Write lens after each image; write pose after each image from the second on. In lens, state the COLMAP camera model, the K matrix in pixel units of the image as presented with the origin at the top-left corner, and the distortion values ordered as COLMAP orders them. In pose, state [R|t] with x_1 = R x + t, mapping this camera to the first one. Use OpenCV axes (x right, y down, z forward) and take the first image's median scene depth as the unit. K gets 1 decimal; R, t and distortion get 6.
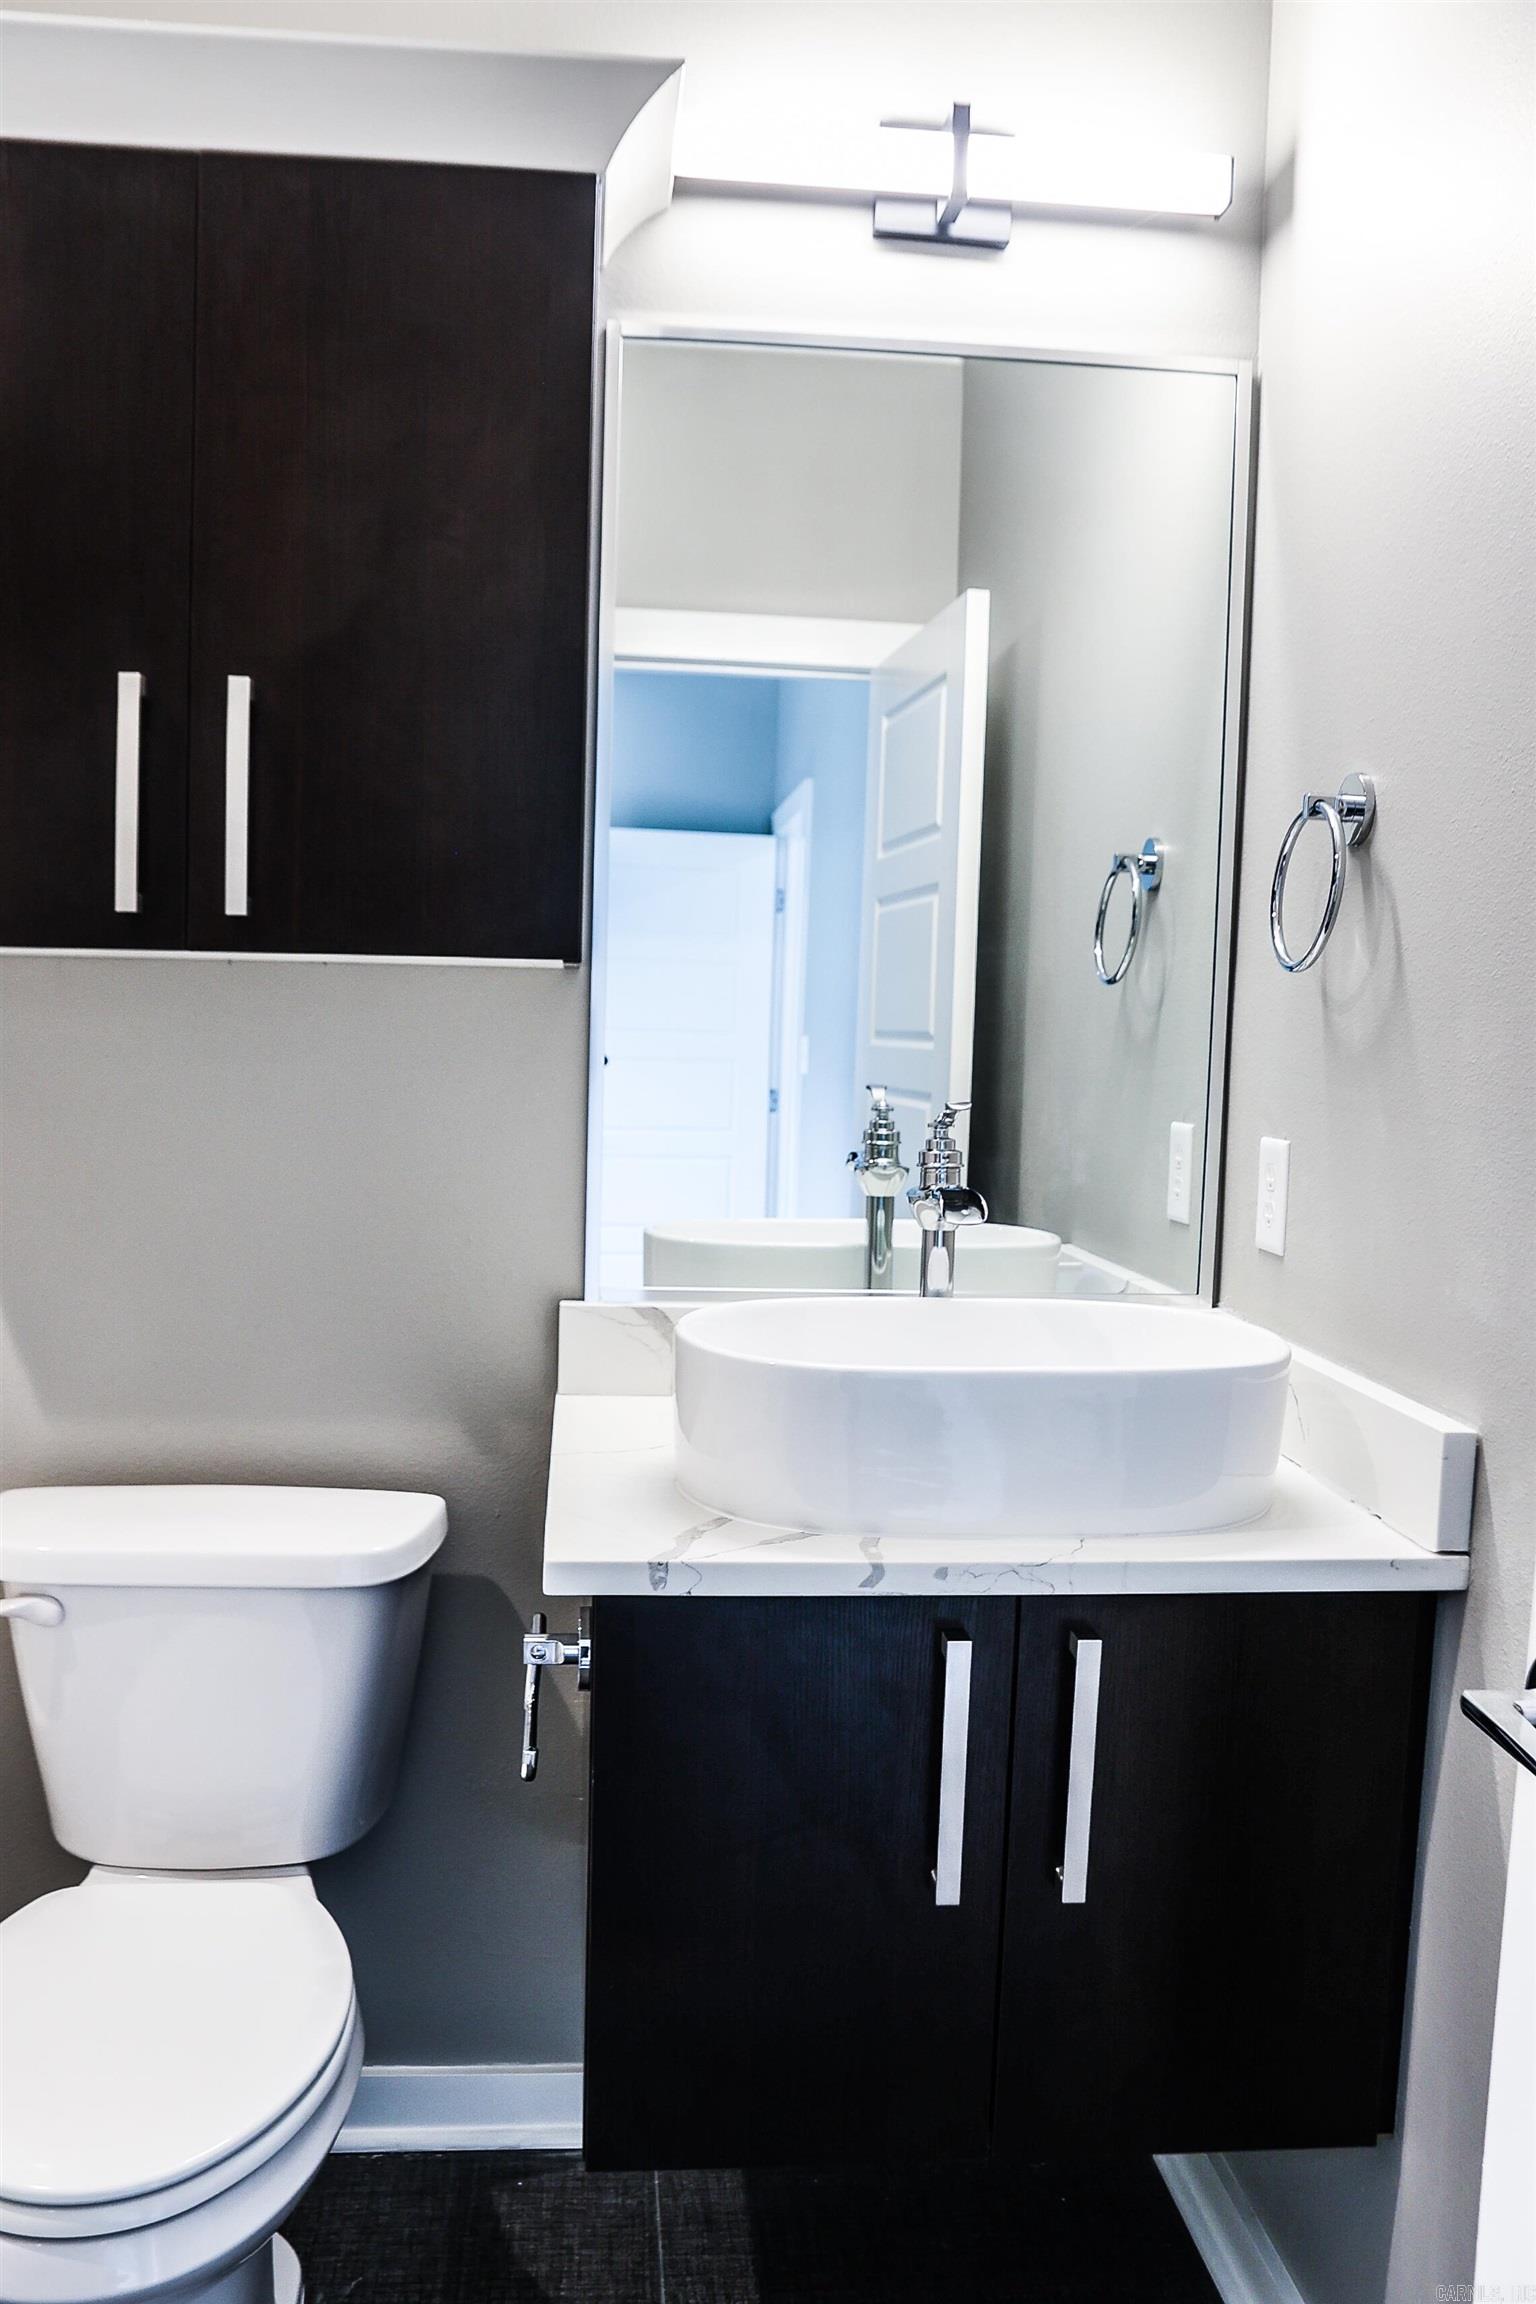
lens RADIAL K [[1806.9, 0, 765.4], [0, 1806.9, 1145.7], [0, 0, 1]] dist [-0.123510, 0.109233]
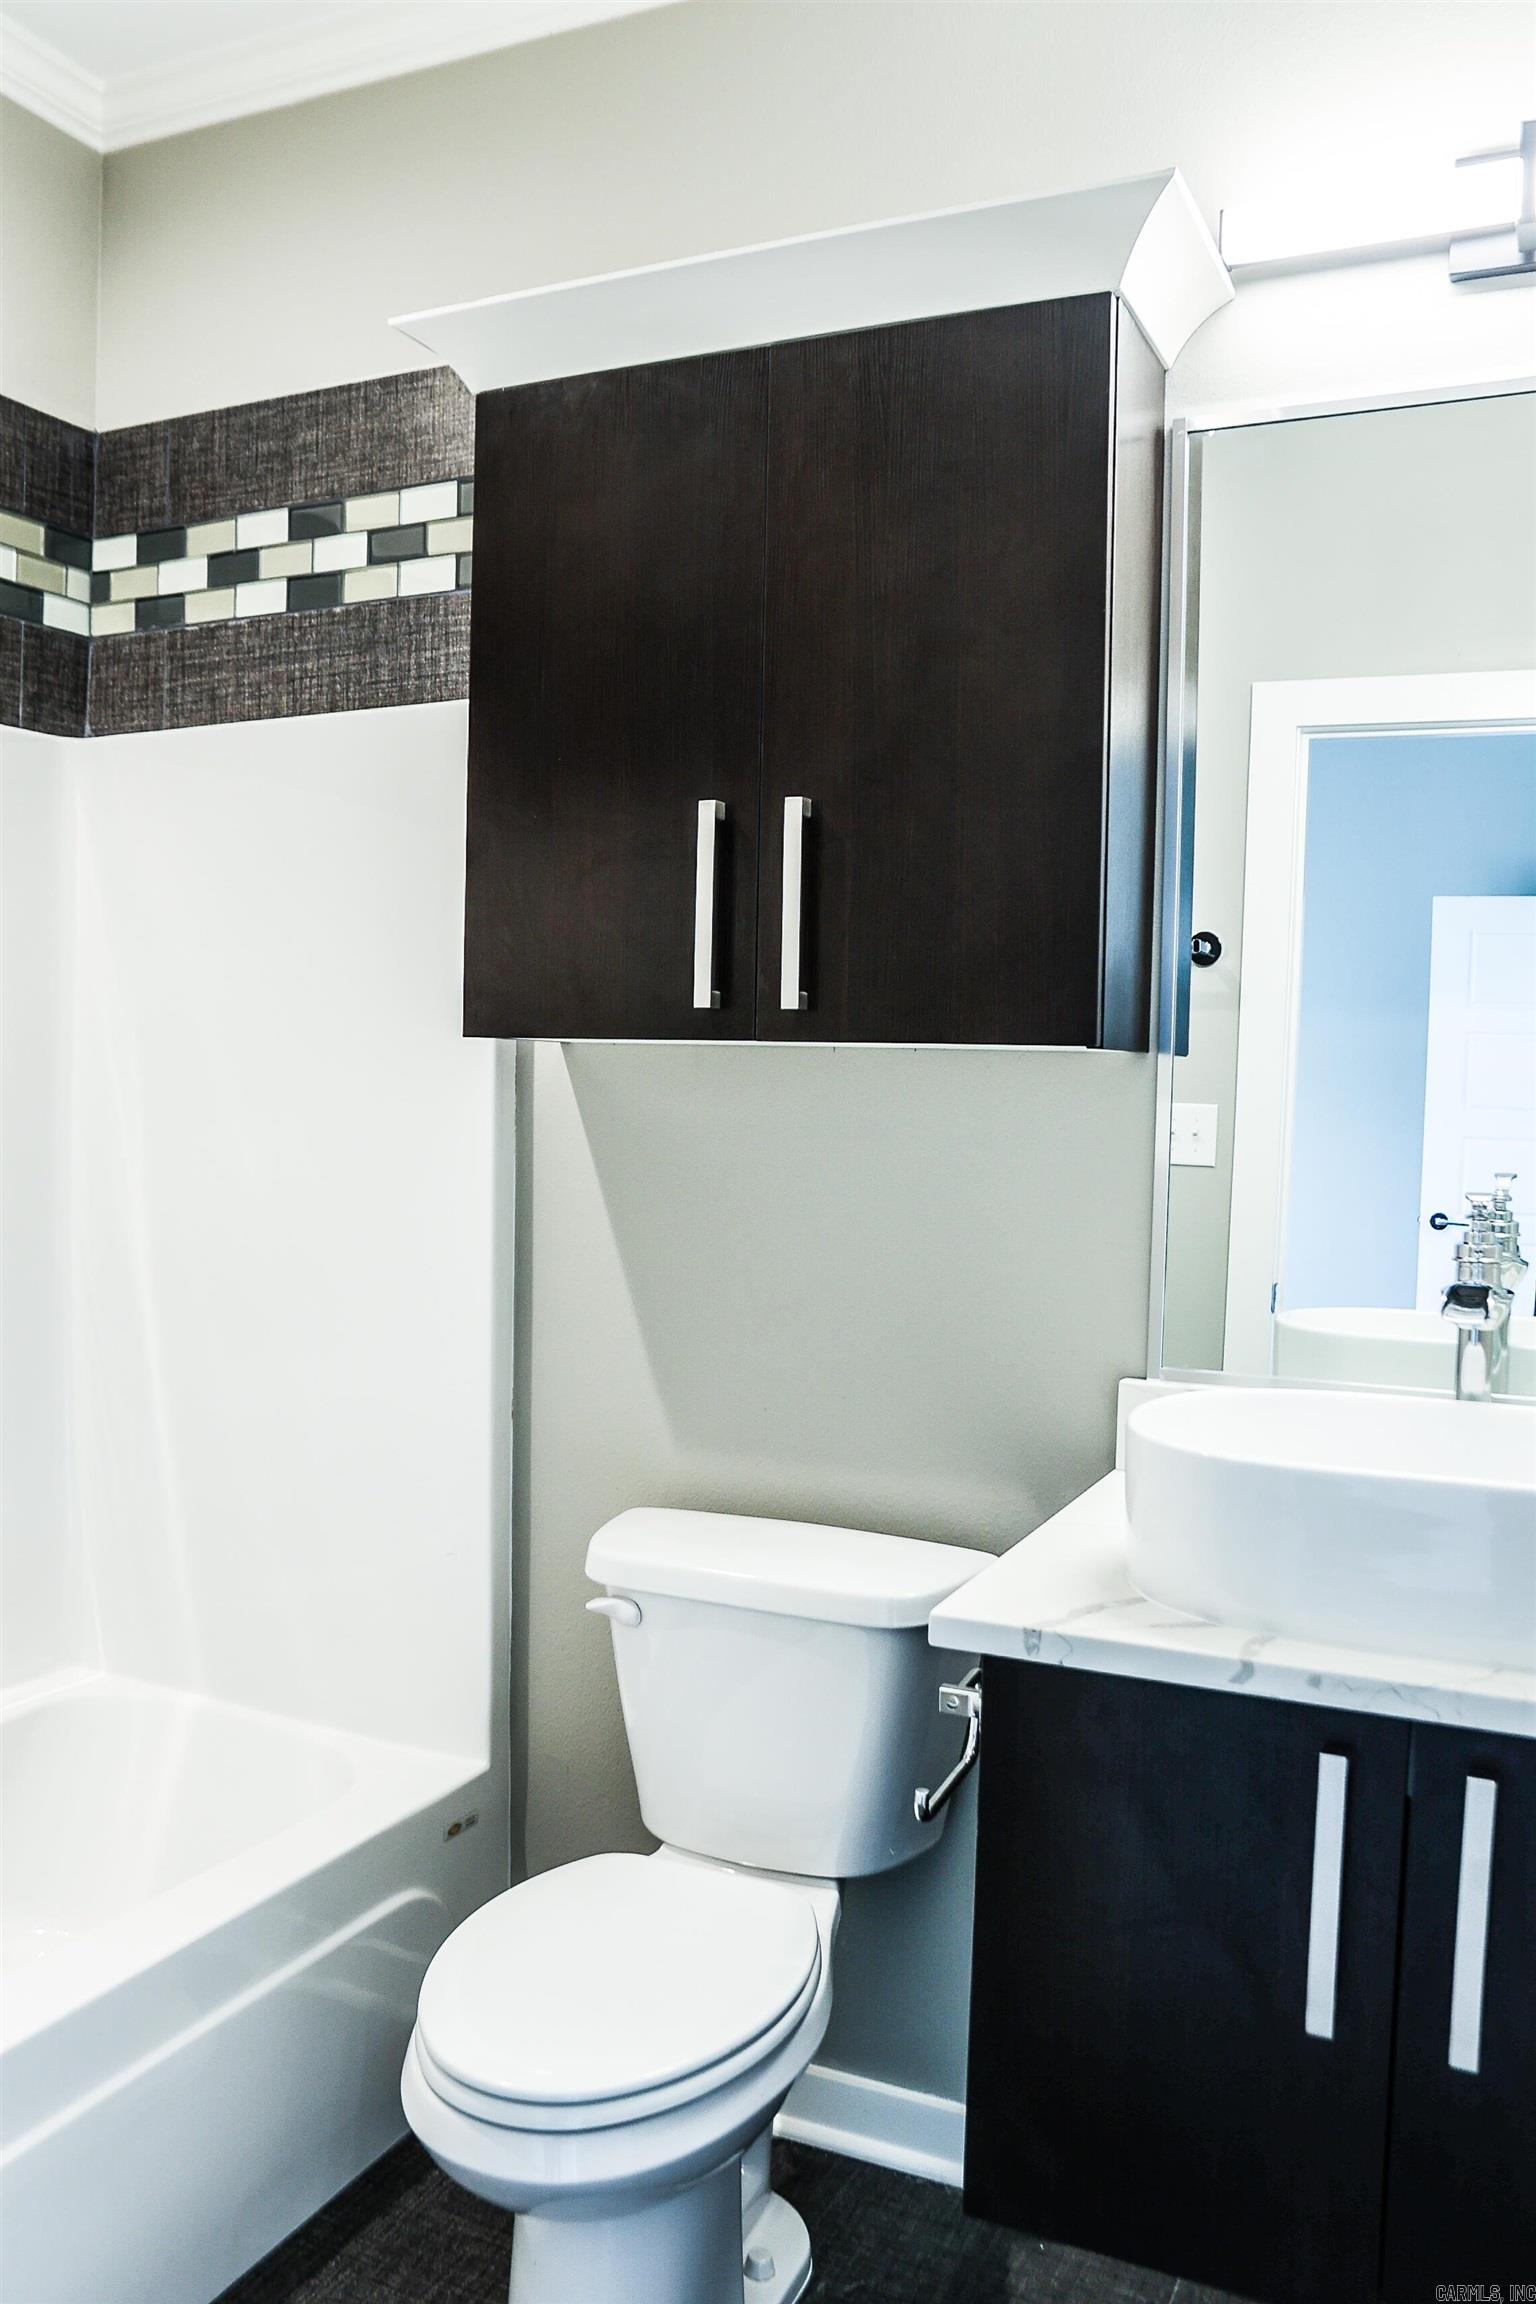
lens RADIAL K [[1820.5, 0, 768.0], [0, 1820.5, 1152.0], [0, 0, 1]] dist [-0.122977, 0.125329]
pose [[0.869000, 0.015454, -0.494571, 0.257409], [-0.034411, 0.998980, -0.029249, -0.005745], [0.493614, 0.042436, 0.868645, 0.008055]]
